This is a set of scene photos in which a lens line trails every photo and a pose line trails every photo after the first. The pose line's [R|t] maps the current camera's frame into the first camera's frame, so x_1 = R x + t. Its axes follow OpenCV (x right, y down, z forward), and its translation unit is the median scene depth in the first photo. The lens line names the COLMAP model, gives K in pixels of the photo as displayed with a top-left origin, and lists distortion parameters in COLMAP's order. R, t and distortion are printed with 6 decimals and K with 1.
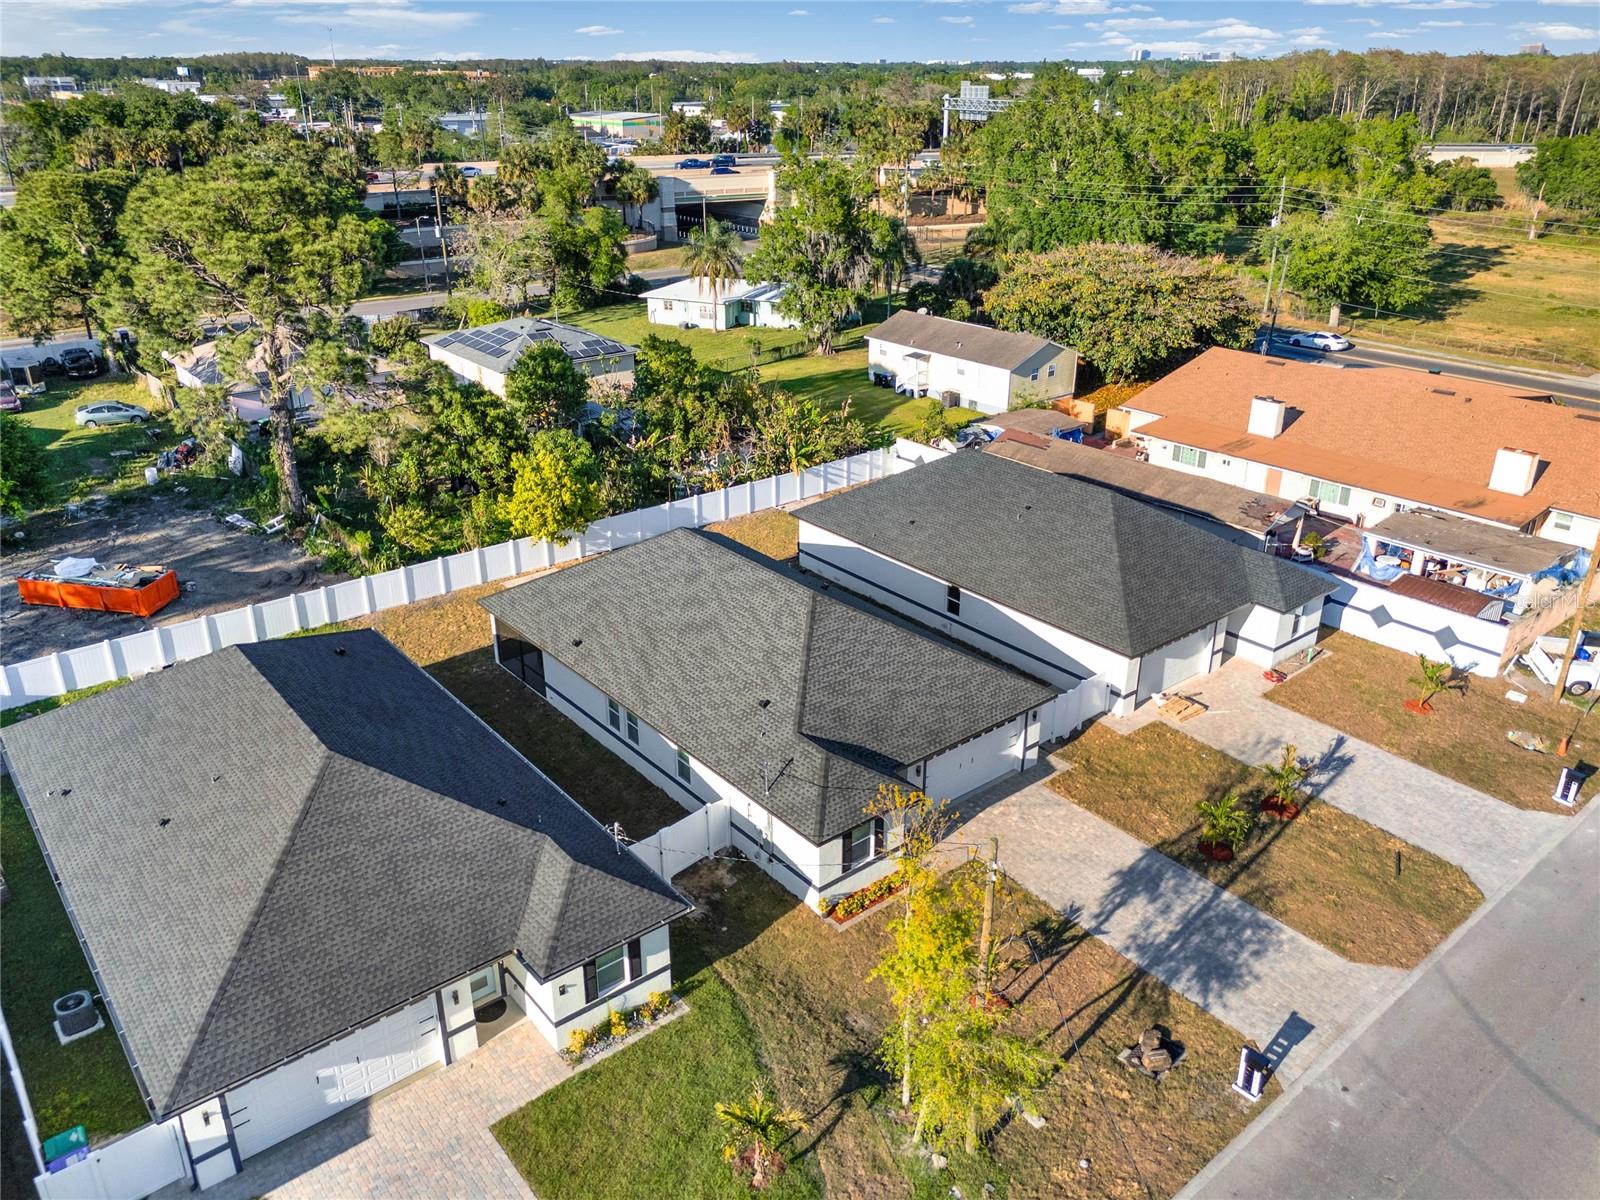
lens RADIAL K [[1194.5, 0, 806.5], [0, 1194.5, 598.2], [0, 0, 1]] dist [0.070002, -0.077748]
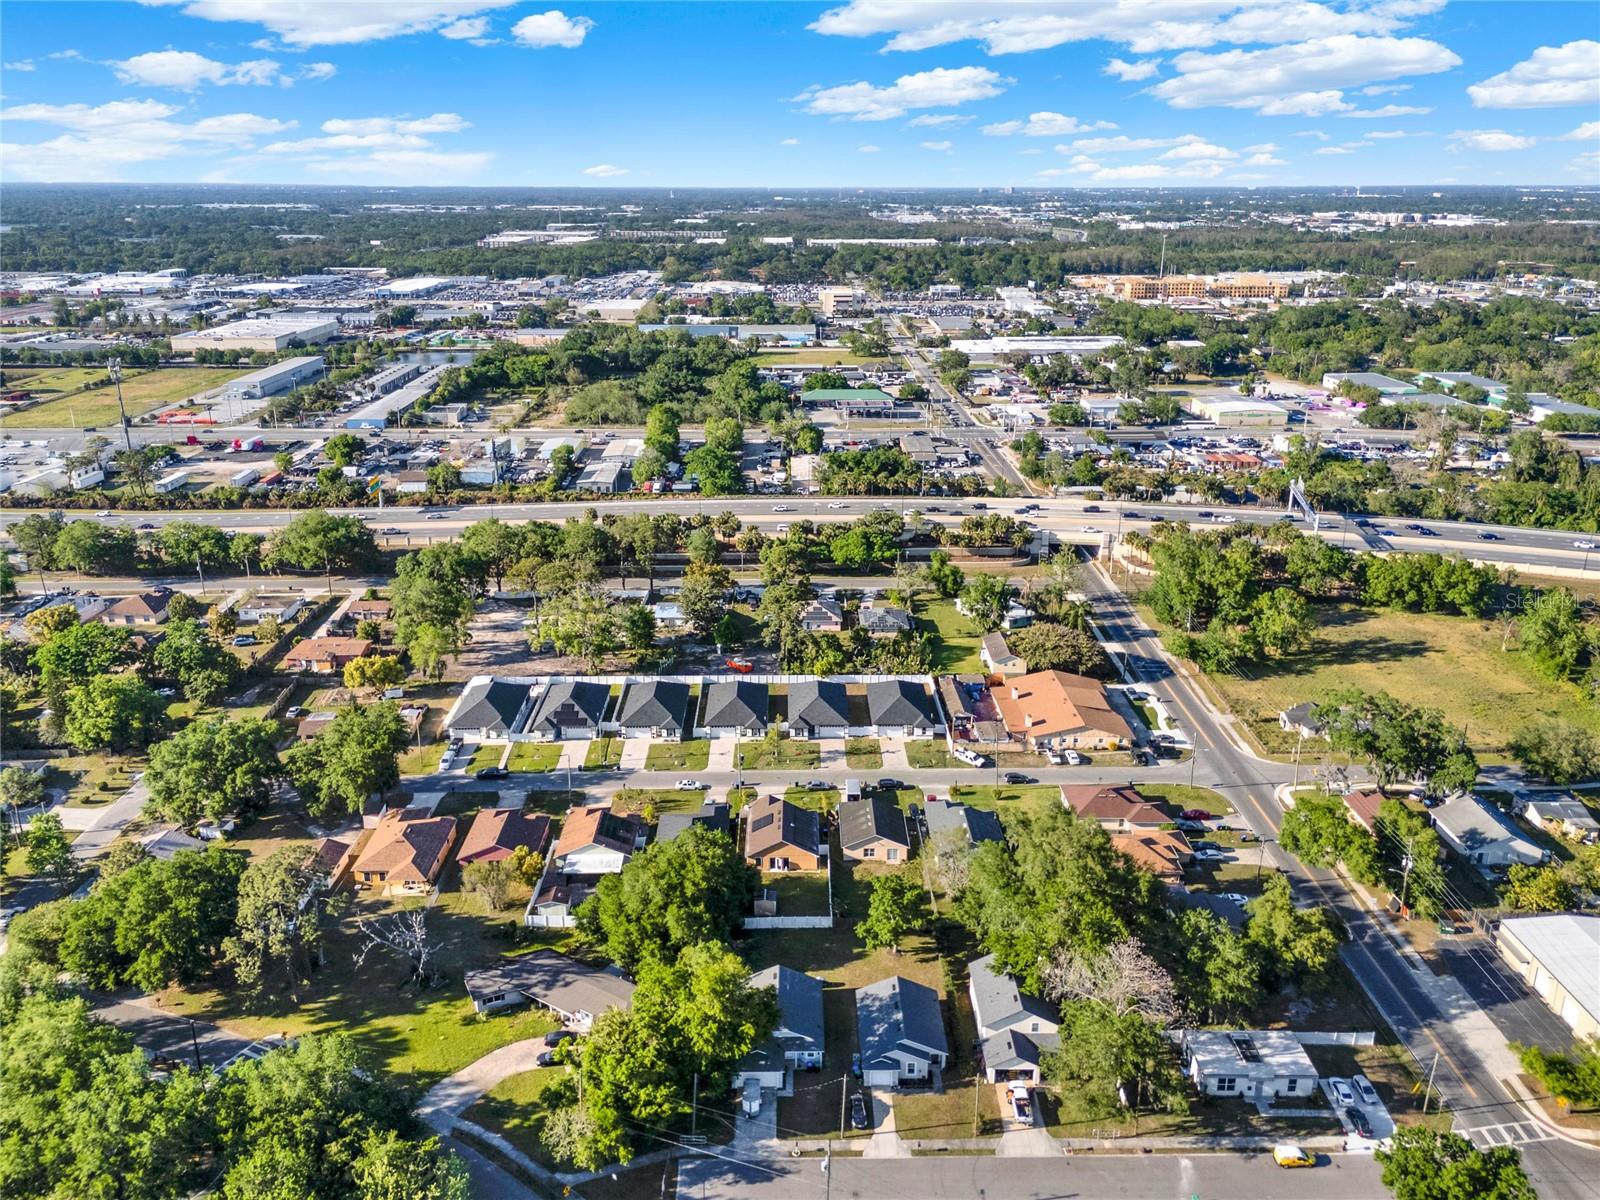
lens RADIAL K [[1194.5, 0, 806.5], [0, 1194.5, 598.2], [0, 0, 1]] dist [0.070002, -0.077748]
pose [[0.780841, 0.200574, -0.591656, 2.558671], [-0.253889, 0.967207, -0.007183, -0.317687], [0.570814, 0.155823, 0.806158, -2.940888]]
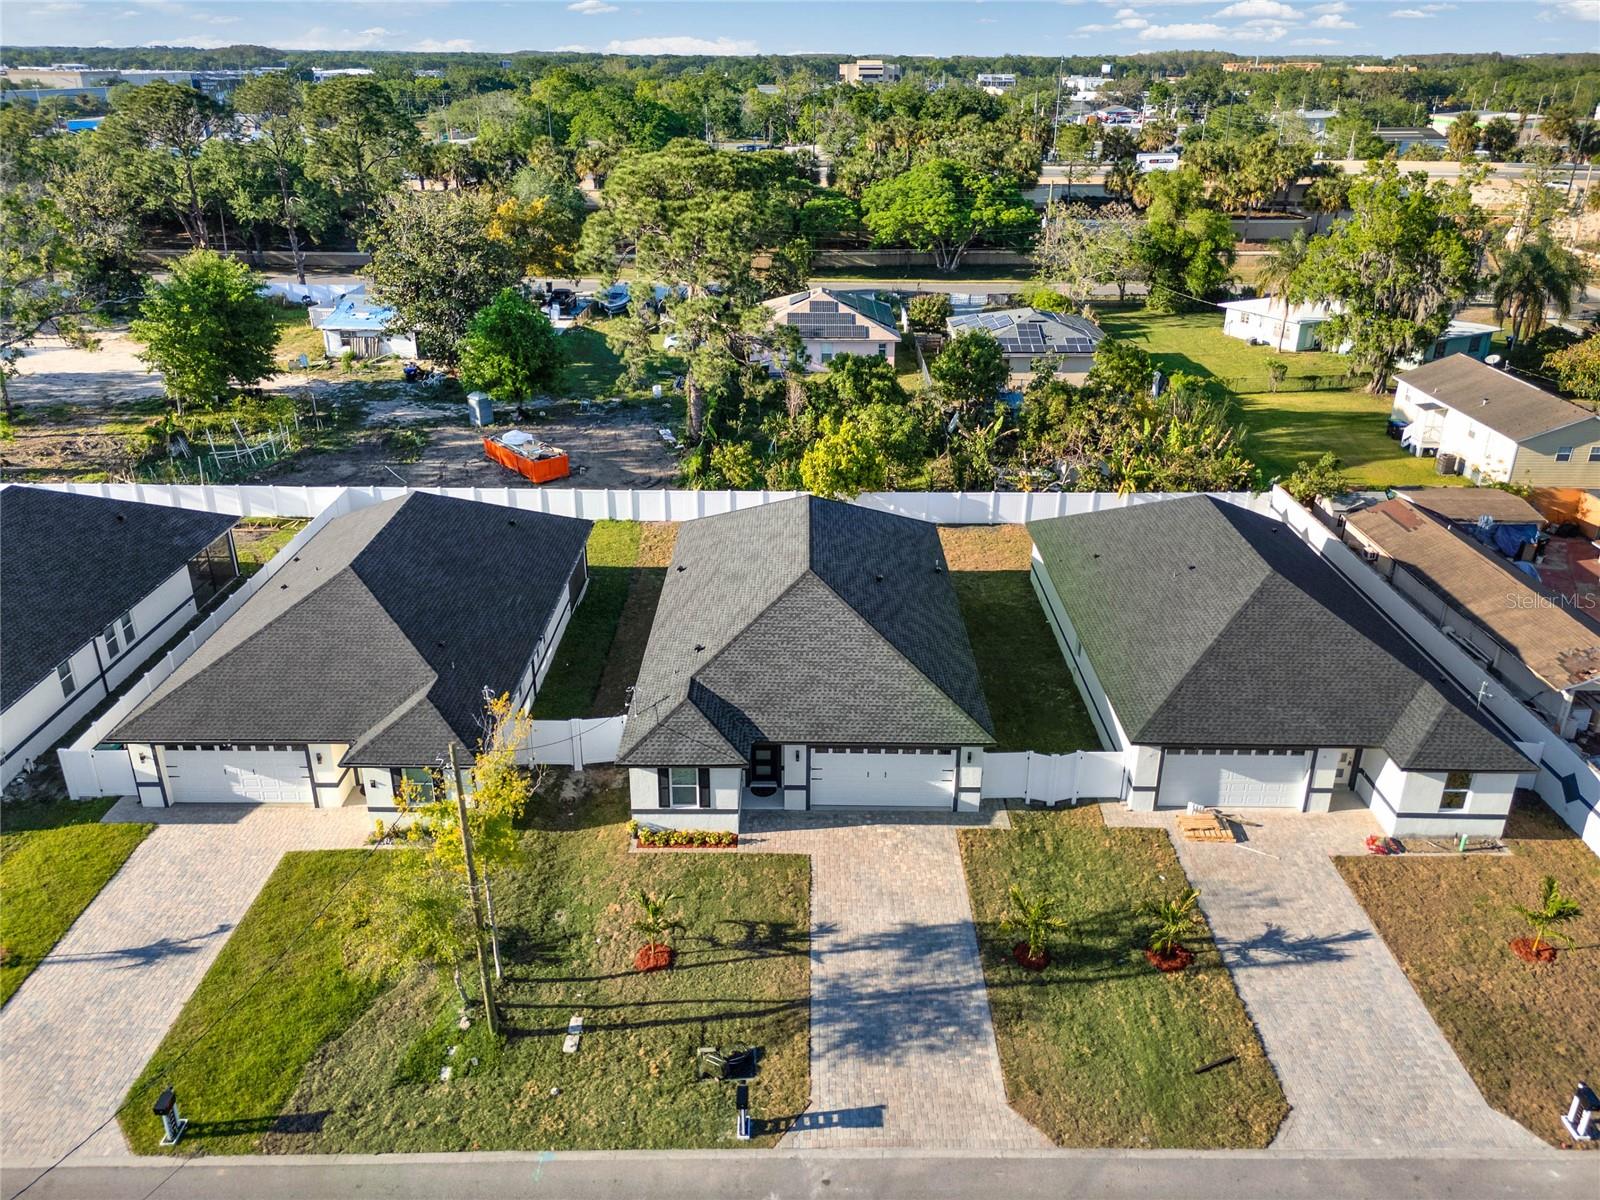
lens RADIAL K [[1202.1, 0, 800.0], [0, 1202.1, 600.0], [0, 0, 1]] dist [0.067746, -0.060849]
pose [[0.767575, 0.263377, -0.584347, 0.477854], [-0.262756, 0.960847, 0.087927, -0.053926], [0.584627, 0.086051, 0.806726, 0.115925]]
